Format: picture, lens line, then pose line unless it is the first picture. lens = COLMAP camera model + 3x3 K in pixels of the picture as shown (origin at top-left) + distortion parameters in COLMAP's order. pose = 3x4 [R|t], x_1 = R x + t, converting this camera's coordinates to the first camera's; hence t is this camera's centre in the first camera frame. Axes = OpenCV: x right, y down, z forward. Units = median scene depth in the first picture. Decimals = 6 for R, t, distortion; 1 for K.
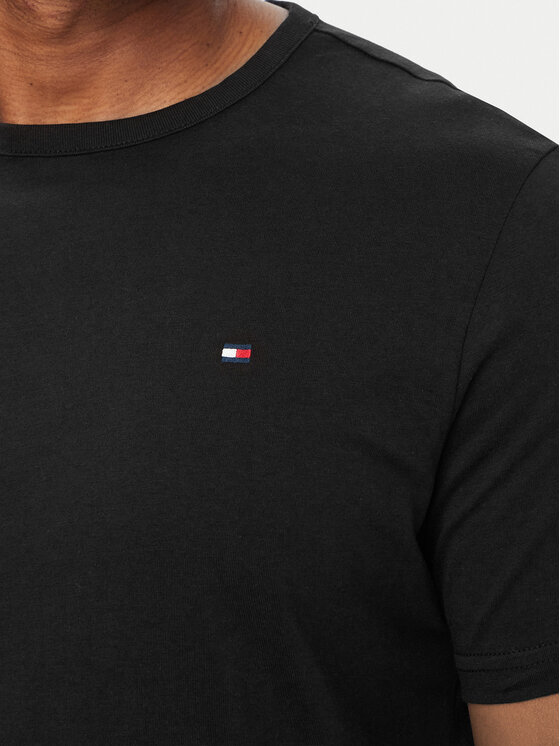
lens RADIAL K [[1288.0, 0, 280.0], [0, 1288.0, 373.0], [0, 0, 1]] dist [-0.472985, 2.243674]
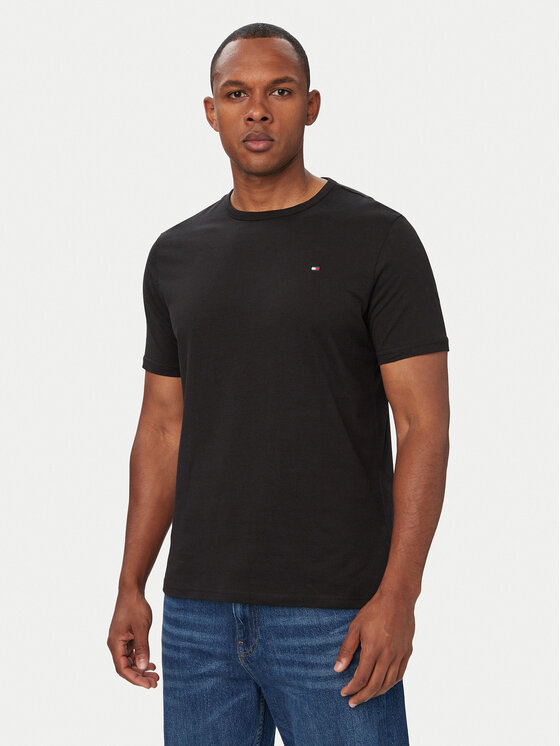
lens RADIAL K [[955.9, 0, 280.0], [0, 955.9, 373.0], [0, 0, 1]] dist [0.005333, -0.008379]
pose [[0.999999, 0.000891, -0.000556, -0.127176], [-0.000953, 0.992241, -0.124326, 0.596767], [0.000441, 0.124326, 0.992241, -1.630043]]
